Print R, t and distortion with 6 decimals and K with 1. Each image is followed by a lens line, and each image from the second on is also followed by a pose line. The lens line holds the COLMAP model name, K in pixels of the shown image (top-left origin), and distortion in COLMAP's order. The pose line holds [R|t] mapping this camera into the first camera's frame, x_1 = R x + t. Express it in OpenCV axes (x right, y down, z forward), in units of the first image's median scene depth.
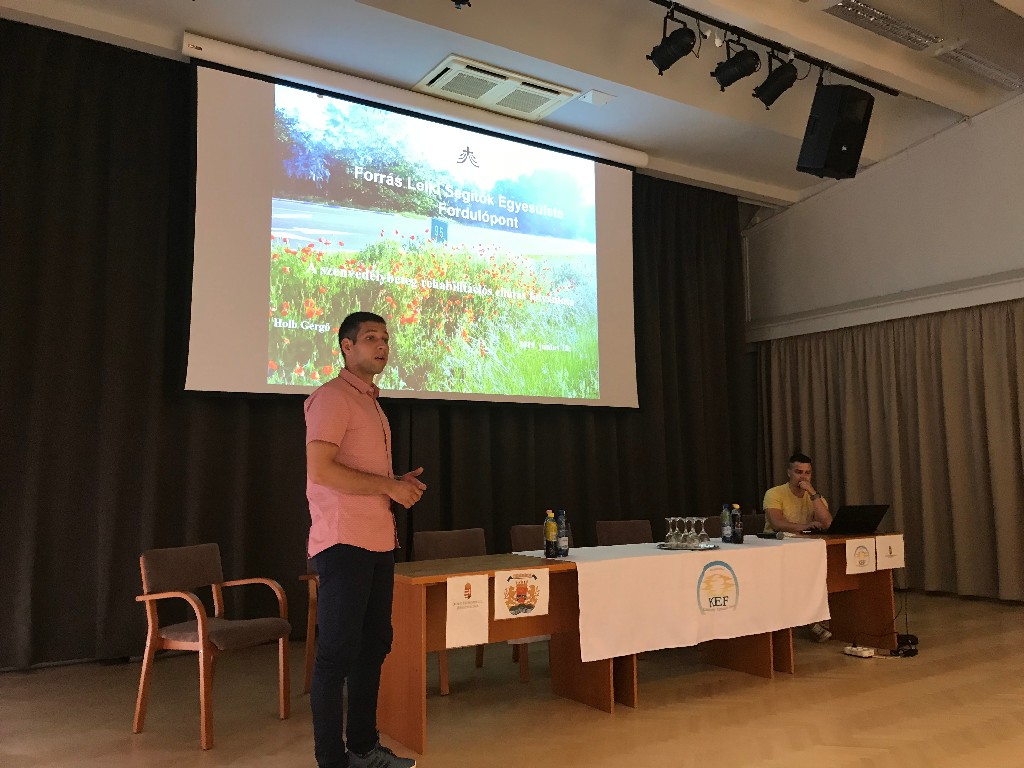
lens RADIAL K [[847.1, 0, 525.5], [0, 847.1, 368.1], [0, 0, 1]] dist [0.017253, -0.013061]
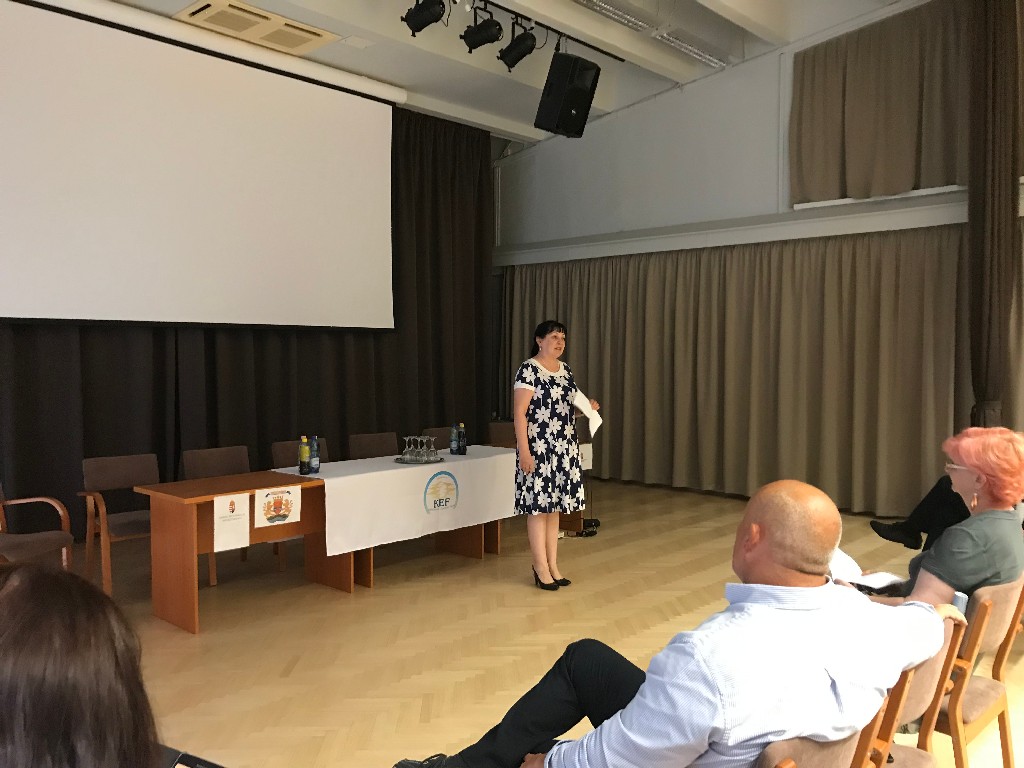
lens RADIAL K [[847.1, 0, 503.1], [0, 847.1, 379.3], [0, 0, 1]] dist [0.017253, -0.013061]
pose [[0.971899, 0.004590, 0.235352, 0.015969], [-0.040119, 0.988412, 0.146397, -0.079637], [-0.231953, -0.151725, 0.960821, -0.170254]]
